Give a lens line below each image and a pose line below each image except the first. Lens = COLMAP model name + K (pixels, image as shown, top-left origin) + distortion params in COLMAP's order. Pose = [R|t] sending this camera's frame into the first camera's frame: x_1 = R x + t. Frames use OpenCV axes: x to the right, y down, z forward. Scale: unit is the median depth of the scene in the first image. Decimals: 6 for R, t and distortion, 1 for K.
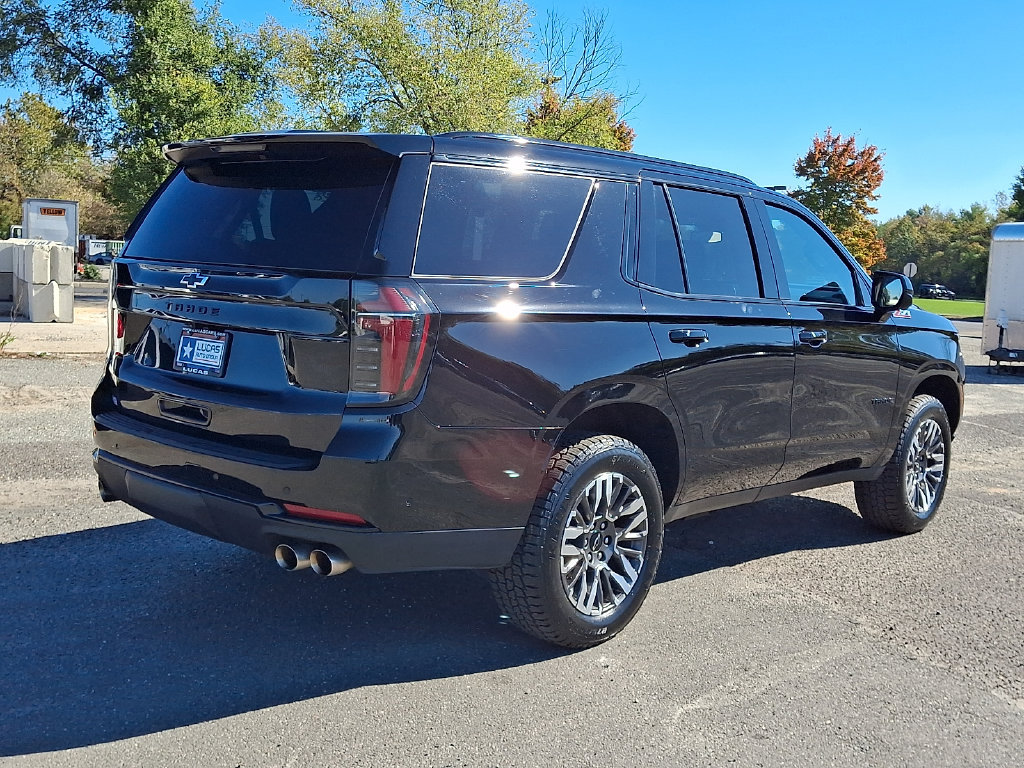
lens RADIAL K [[1132.0, 0, 512.2], [0, 1132.0, 397.3], [0, 0, 1]] dist [0.155244, -0.013860]
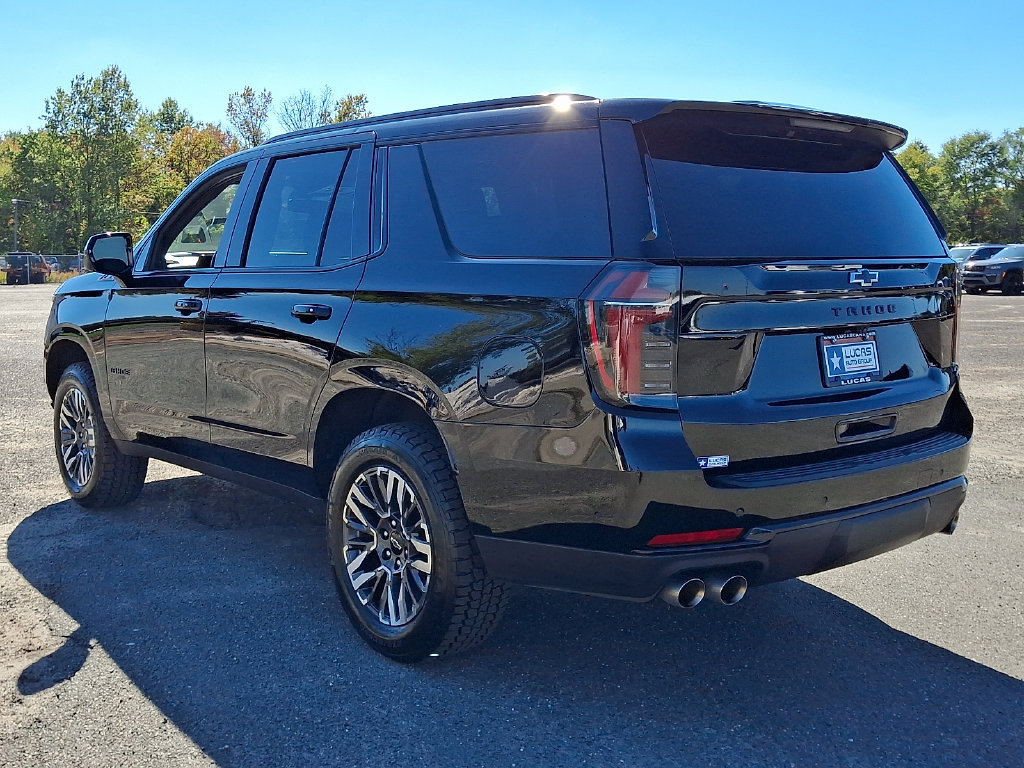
lens RADIAL K [[1119.8, 0, 496.6], [0, 1119.8, 382.3], [0, 0, 1]] dist [0.151337, -0.261010]
pose [[0.095328, -0.161845, 0.982201, -1.082314], [0.121319, 0.981228, 0.149910, -0.173739], [-0.988025, 0.104869, 0.113174, 1.100754]]
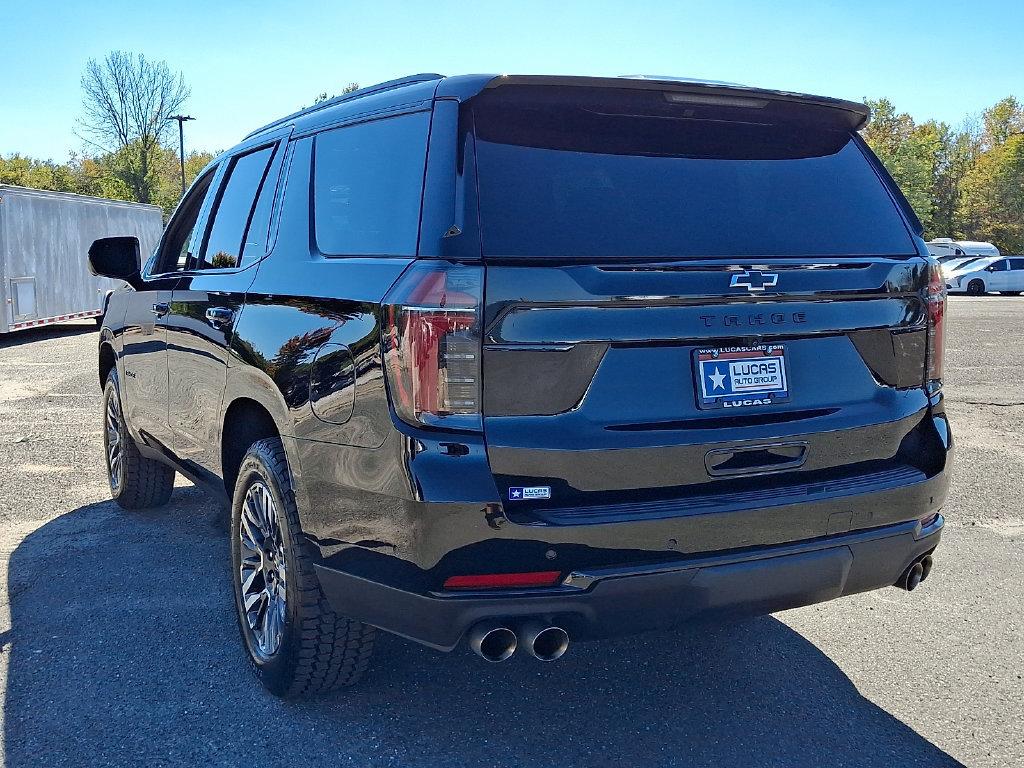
lens RADIAL K [[1119.8, 0, 496.6], [0, 1119.8, 382.3], [0, 0, 1]] dist [0.151337, -0.261010]
pose [[0.305476, -0.152392, 0.939926, -0.945766], [0.129332, 0.984603, 0.117603, -0.133880], [-0.943376, 0.085638, 0.320482, 0.861376]]
